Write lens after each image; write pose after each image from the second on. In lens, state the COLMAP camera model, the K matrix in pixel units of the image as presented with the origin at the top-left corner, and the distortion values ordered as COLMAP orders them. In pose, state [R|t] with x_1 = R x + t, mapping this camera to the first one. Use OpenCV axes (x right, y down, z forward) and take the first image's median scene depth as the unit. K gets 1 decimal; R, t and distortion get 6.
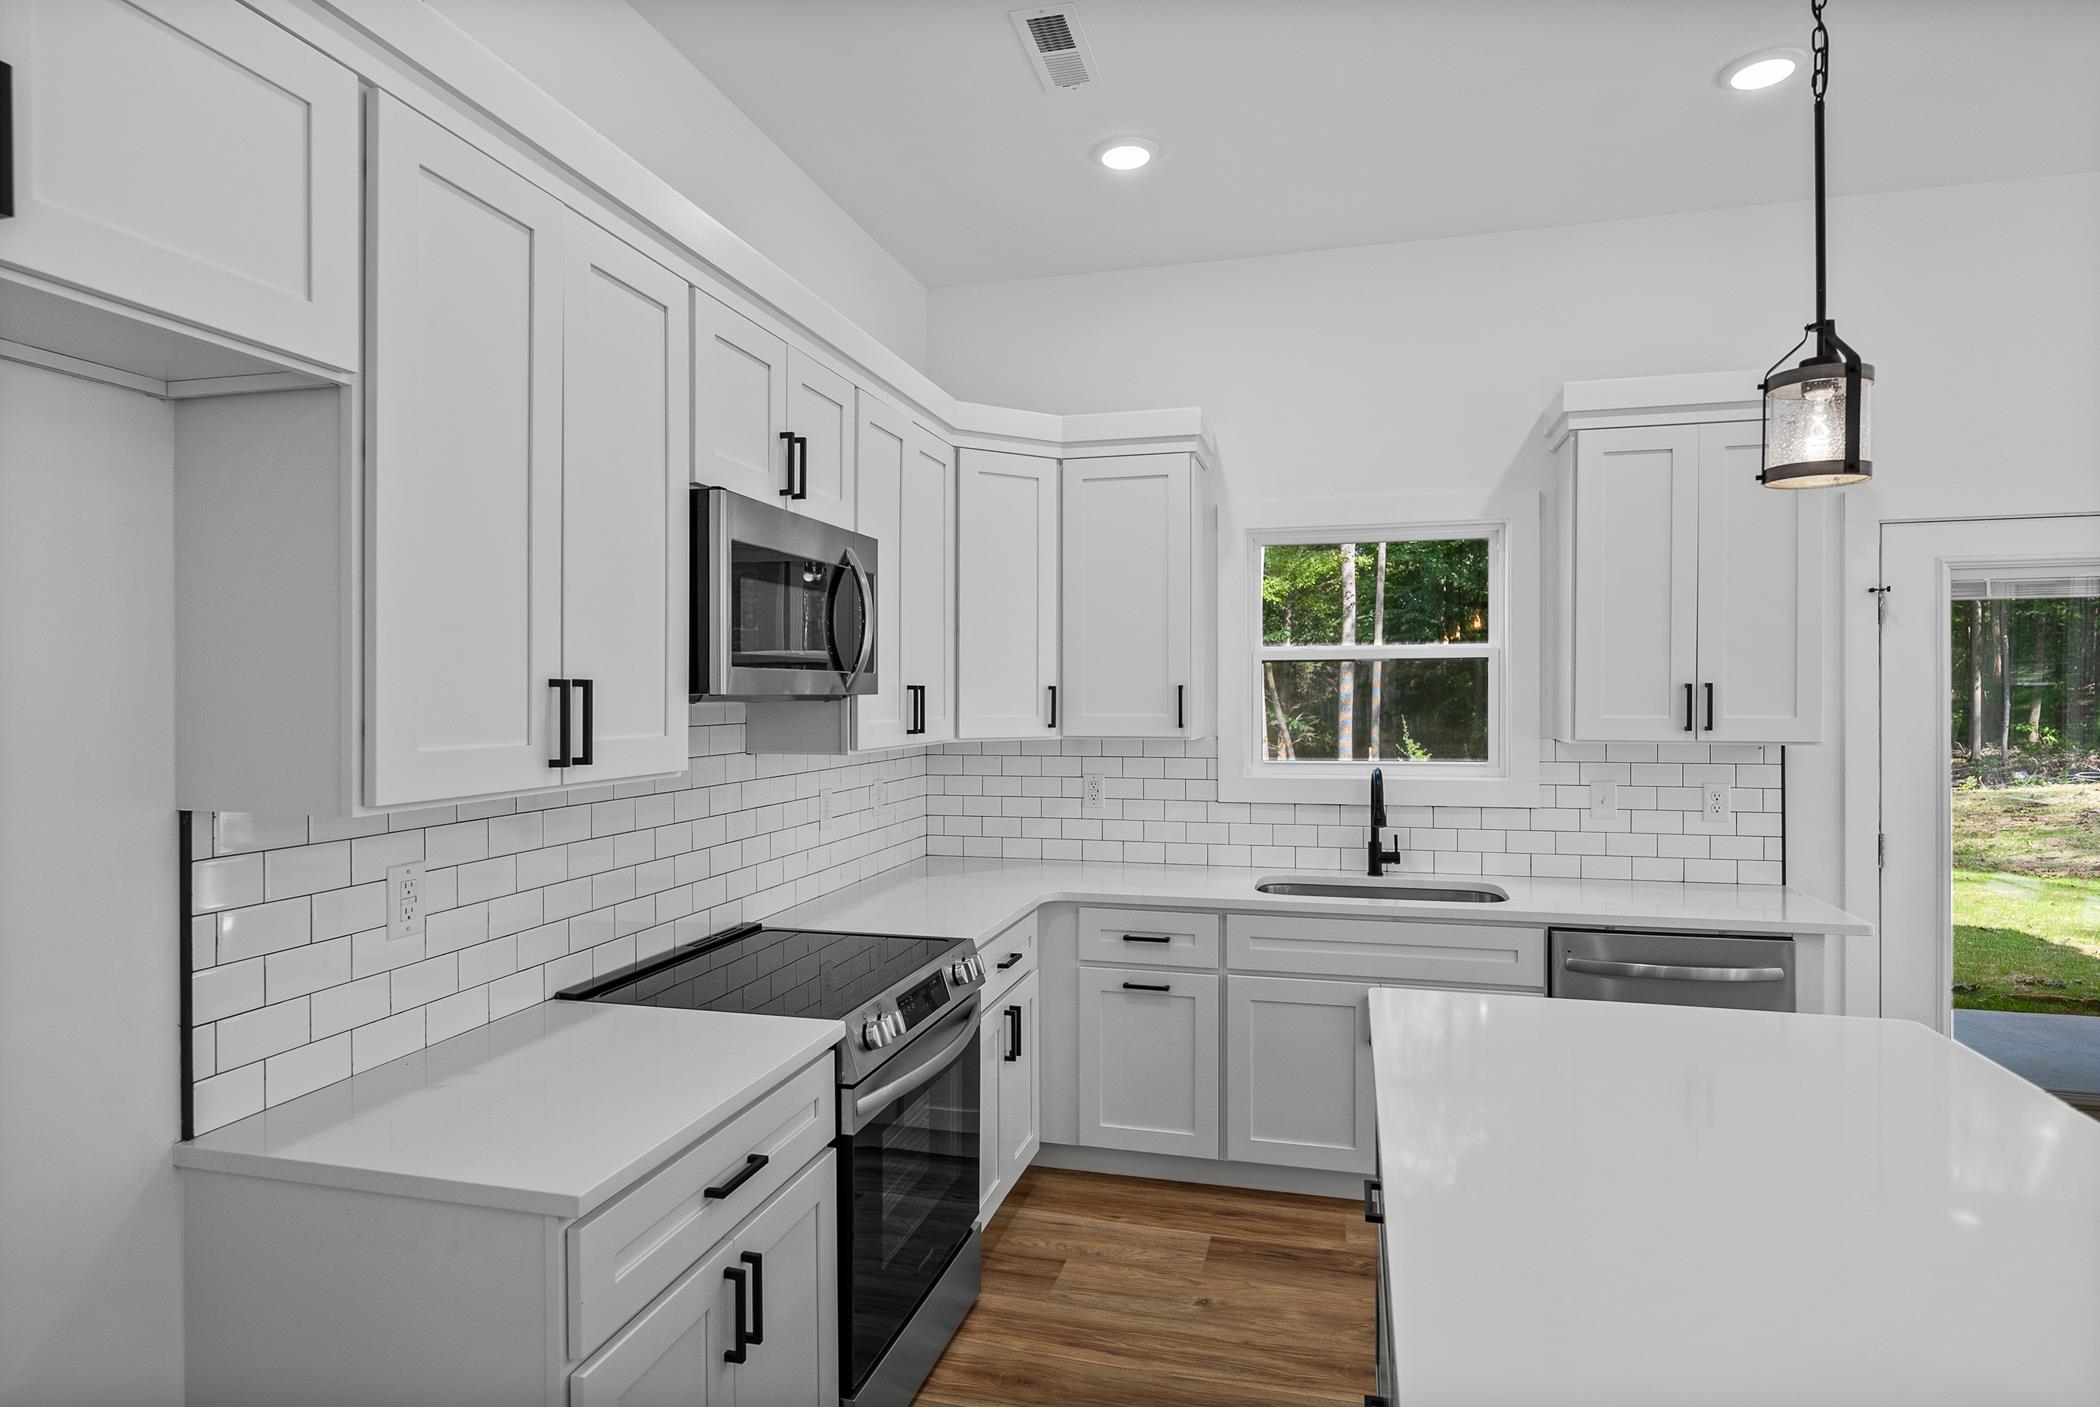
lens RADIAL K [[1139.6, 0, 1046.8], [0, 1139.6, 706.2], [0, 0, 1]] dist [0.006200, -0.000257]
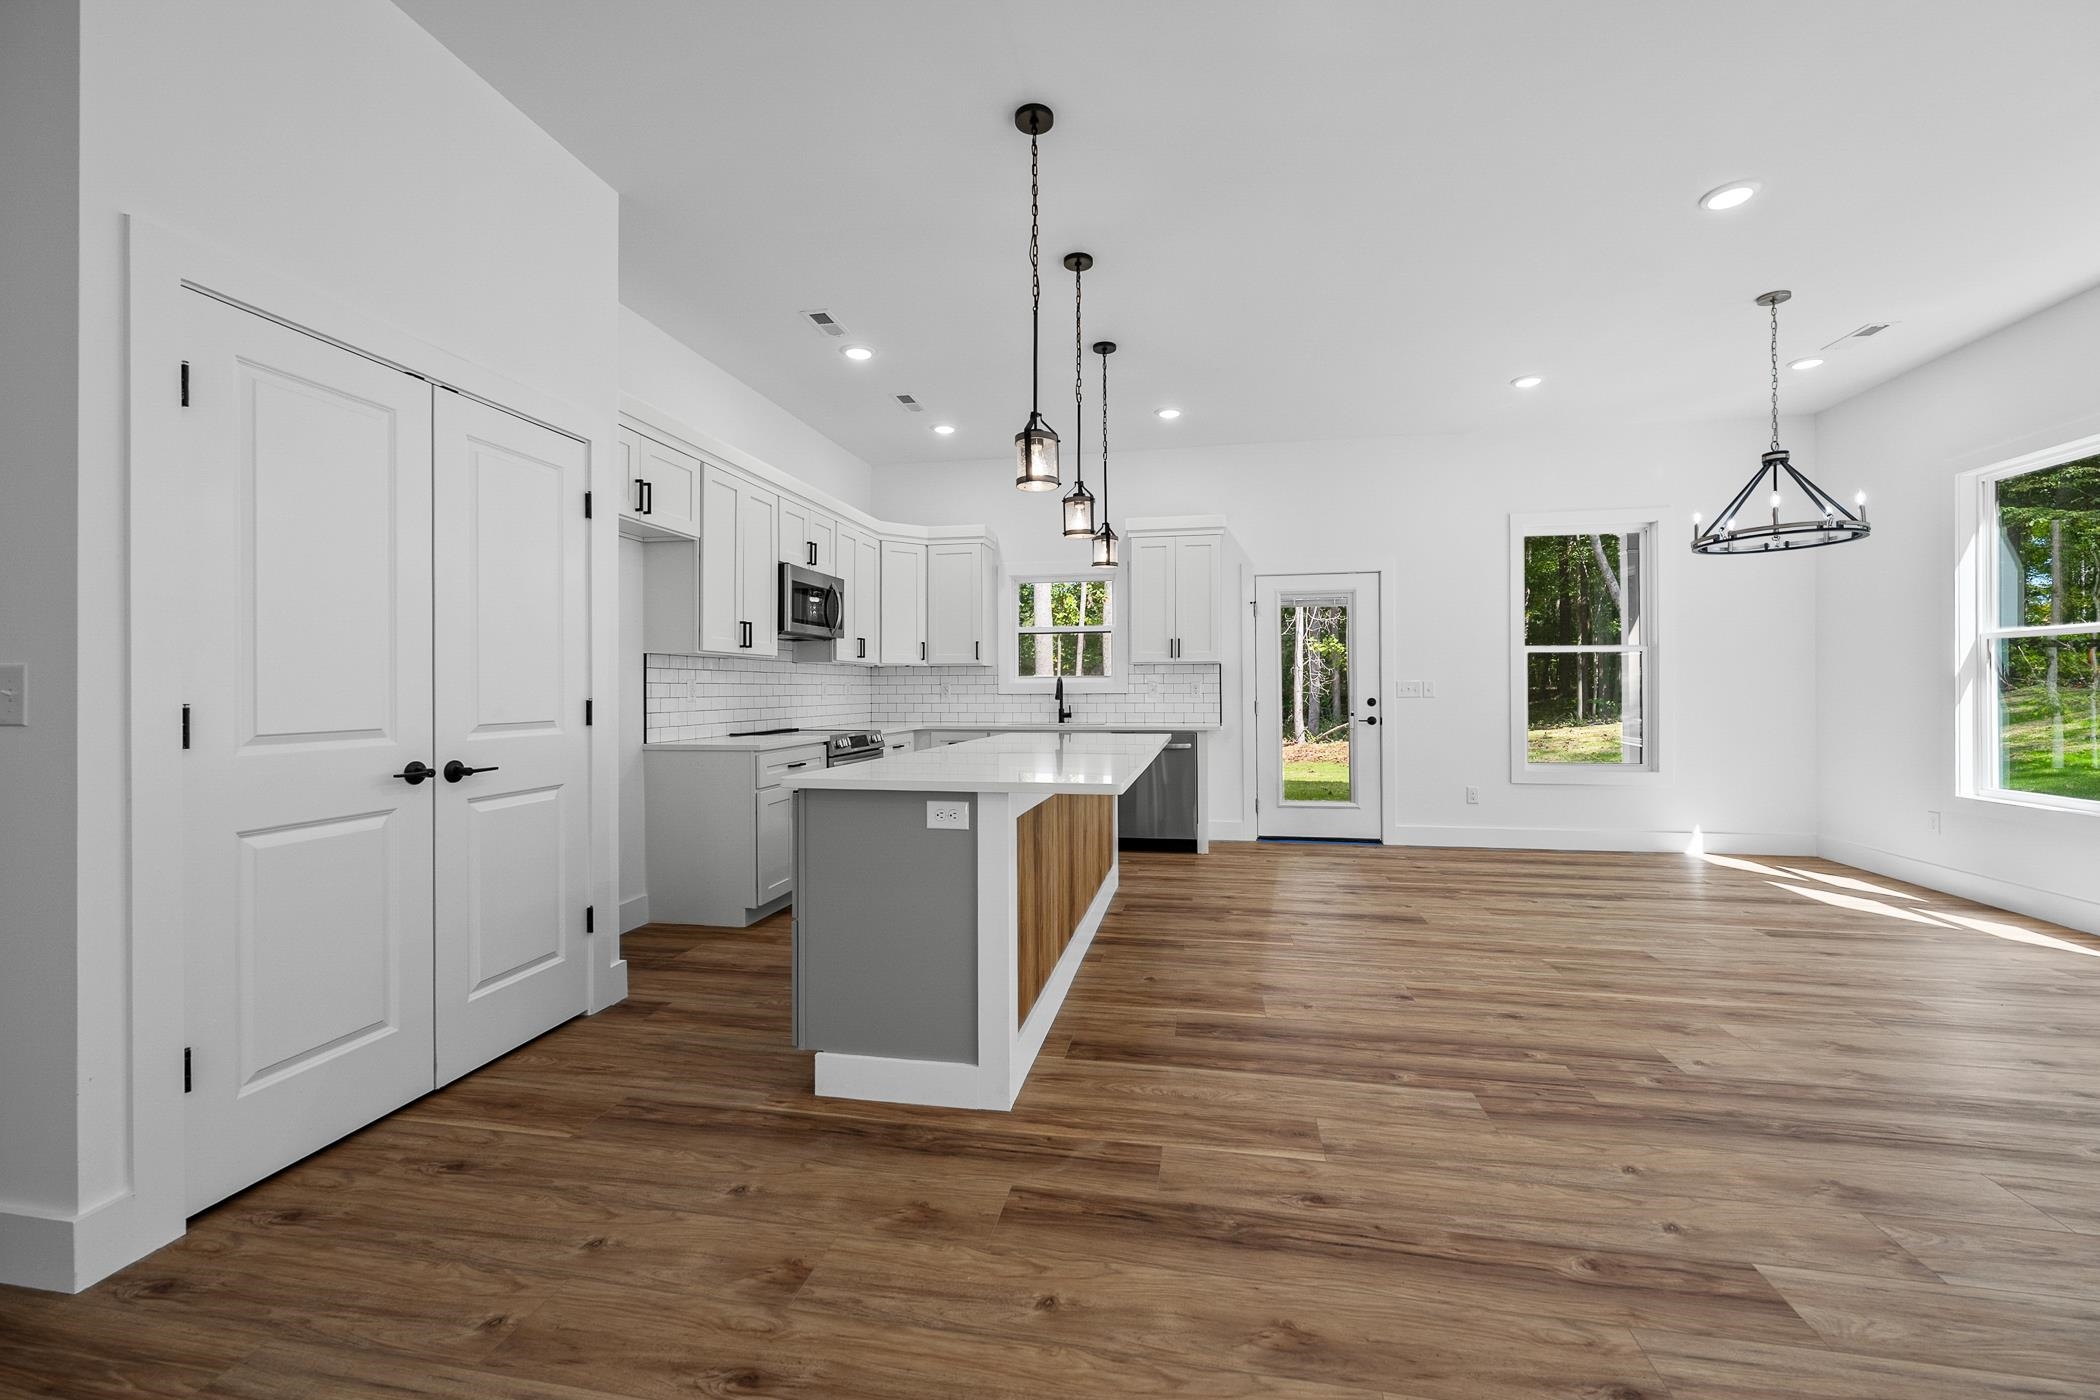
lens RADIAL K [[838.9, 0, 1054.1], [0, 838.9, 688.9], [0, 0, 1]] dist [-0.001342, -0.000172]
pose [[0.997424, -0.001214, 0.071725, 0.178020], [0.002018, 0.999936, -0.011138, 0.116675], [-0.071707, 0.011254, 0.997362, -0.875523]]
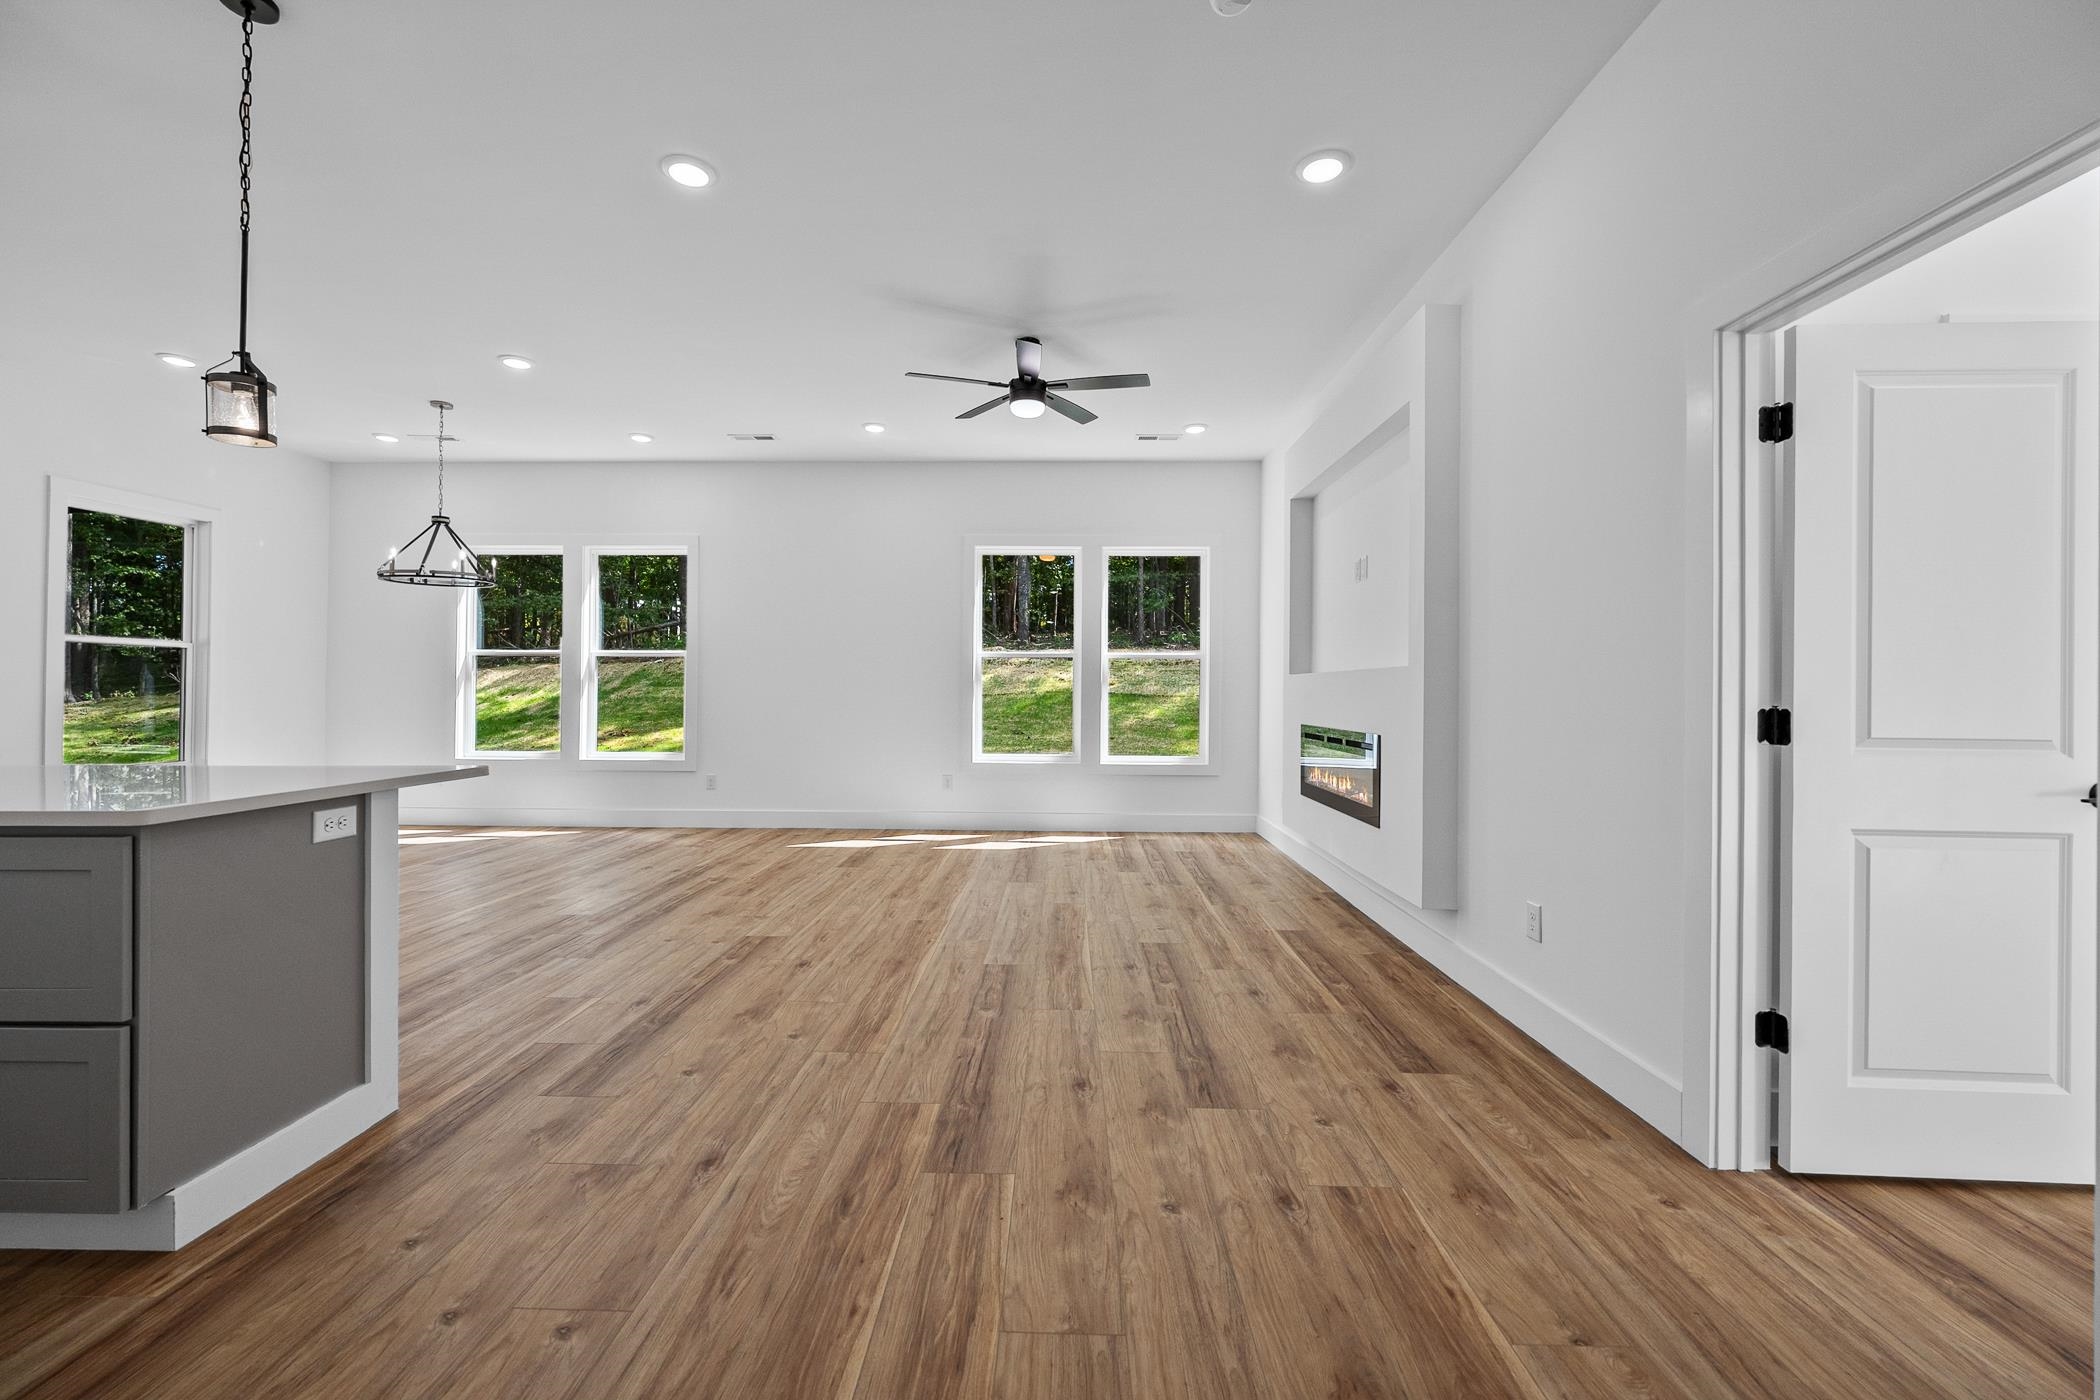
lens RADIAL K [[838.9, 0, 1041.3], [0, 838.9, 689.1], [0, 0, 1]] dist [-0.001342, -0.000172]
pose [[-0.228230, 0.001311, 0.973606, -0.634551], [0.005017, 0.999987, -0.000170, 0.116510], [-0.973594, 0.004845, -0.228234, -0.520663]]
